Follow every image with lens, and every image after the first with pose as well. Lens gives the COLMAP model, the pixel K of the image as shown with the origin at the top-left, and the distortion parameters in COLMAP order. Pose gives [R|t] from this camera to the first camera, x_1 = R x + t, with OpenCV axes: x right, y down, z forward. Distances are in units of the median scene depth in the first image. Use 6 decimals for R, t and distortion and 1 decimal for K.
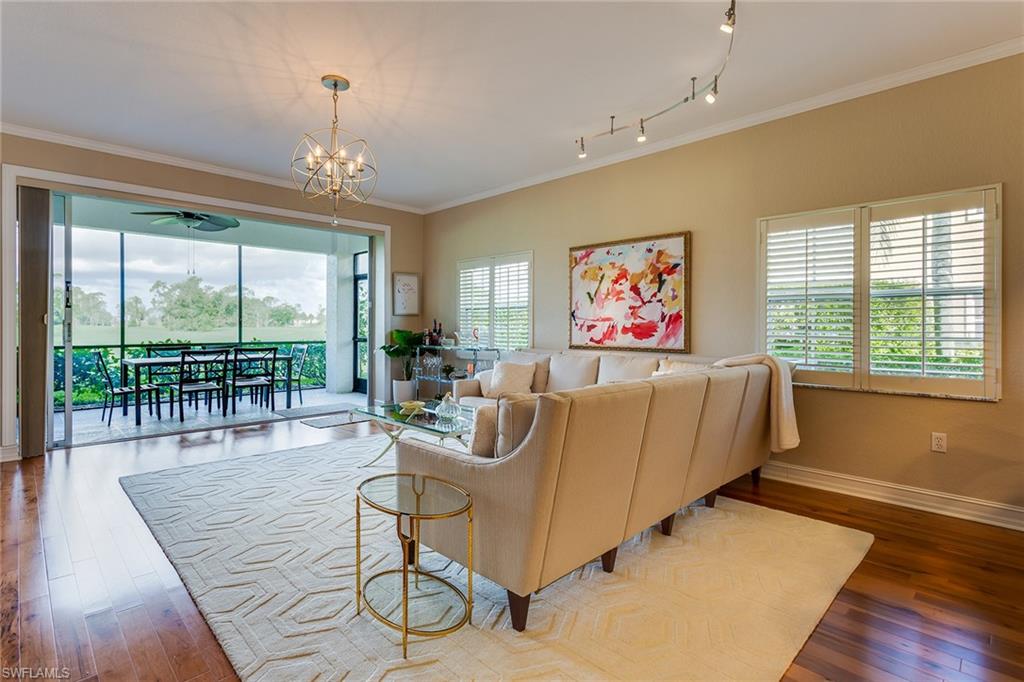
lens RADIAL K [[492.2, 0, 501.1], [0, 492.2, 325.1], [0, 0, 1]] dist [0.017373, 0.001240]
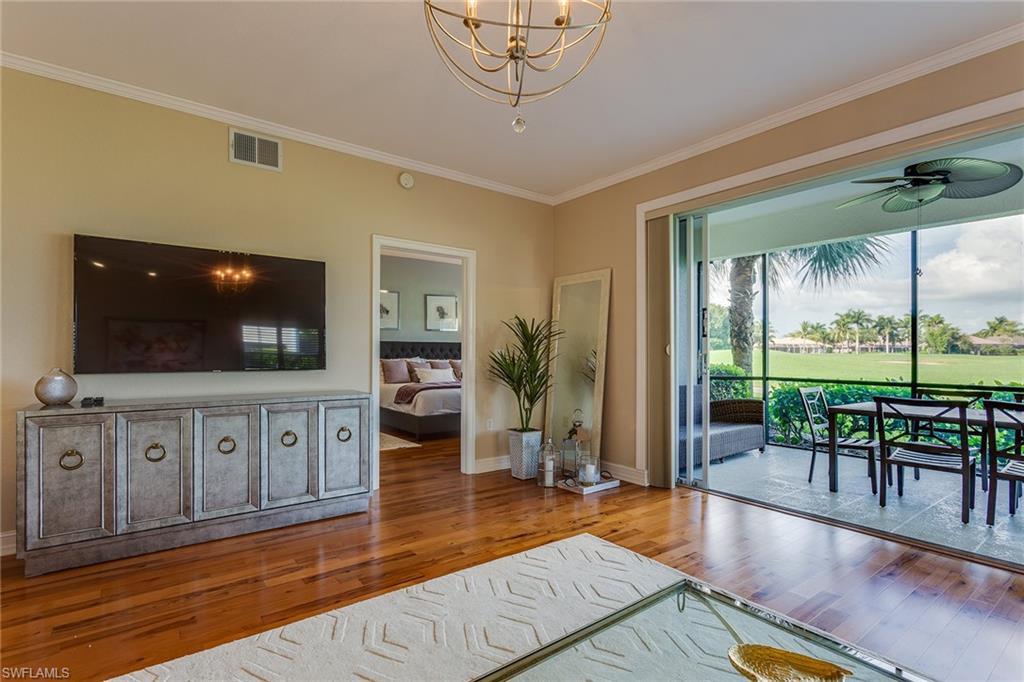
lens RADIAL K [[492.2, 0, 510.3], [0, 492.2, 349.1], [0, 0, 1]] dist [0.017373, 0.001240]
pose [[-0.126380, -0.014670, -0.991873, 0.055619], [-0.002106, 0.999892, -0.014520, 0.002036], [0.991980, 0.000254, -0.126397, 0.578298]]
